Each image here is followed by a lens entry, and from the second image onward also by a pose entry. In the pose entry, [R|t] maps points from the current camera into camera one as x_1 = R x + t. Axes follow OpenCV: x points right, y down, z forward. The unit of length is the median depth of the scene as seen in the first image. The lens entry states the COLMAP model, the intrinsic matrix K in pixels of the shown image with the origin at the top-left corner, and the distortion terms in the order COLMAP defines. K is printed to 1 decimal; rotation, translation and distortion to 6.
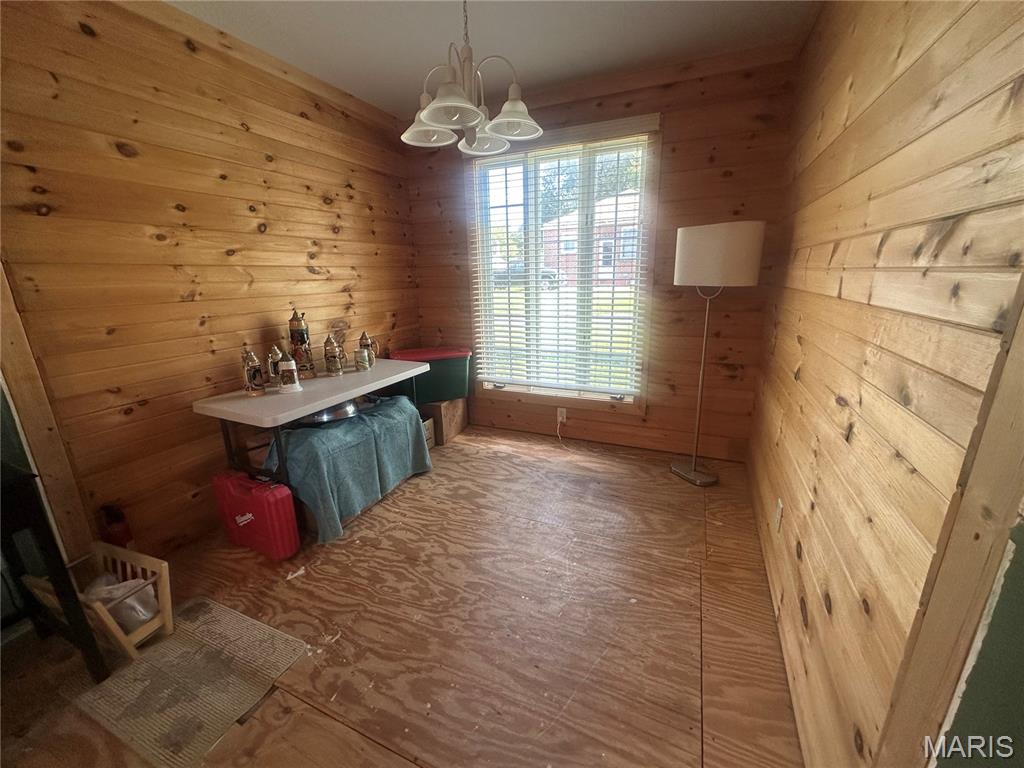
lens RADIAL K [[409.3, 0, 511.8], [0, 409.3, 386.1], [0, 0, 1]] dist [-0.000782, 0.000123]
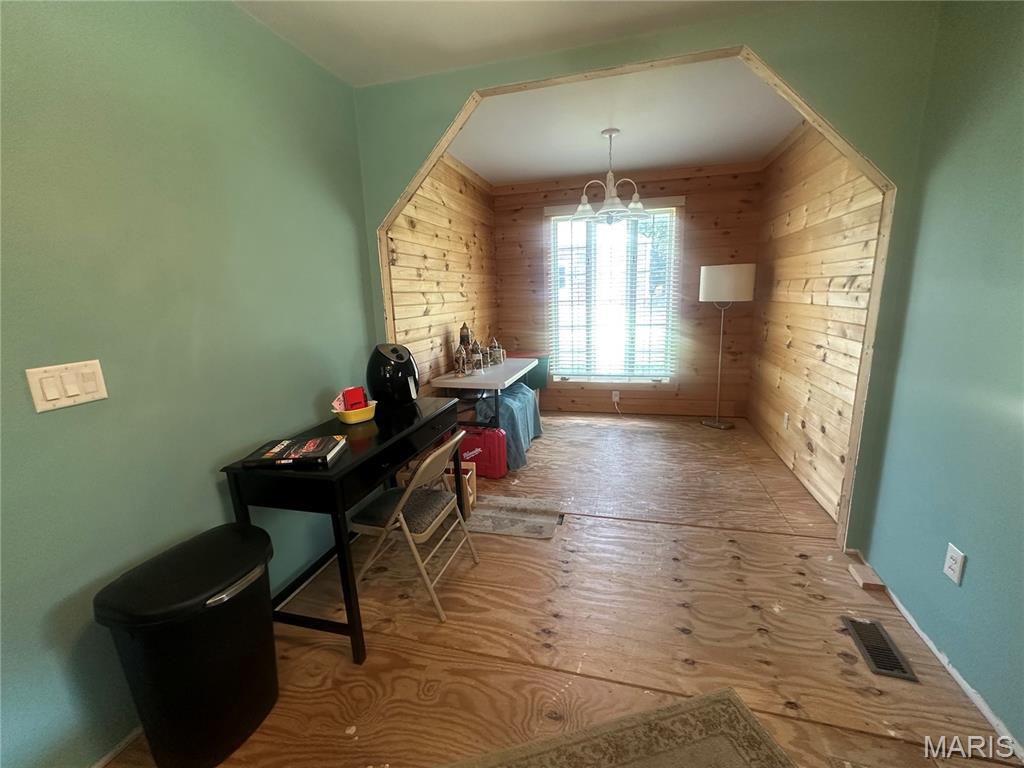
lens RADIAL K [[440.9, 0, 512.2], [0, 440.9, 386.9], [0, 0, 1]] dist [0.002116, 0.000029]
pose [[0.986749, -0.043834, 0.156221, -0.601971], [0.053765, 0.996754, -0.059921, 0.145589], [-0.153088, 0.067526, 0.985903, -0.546142]]
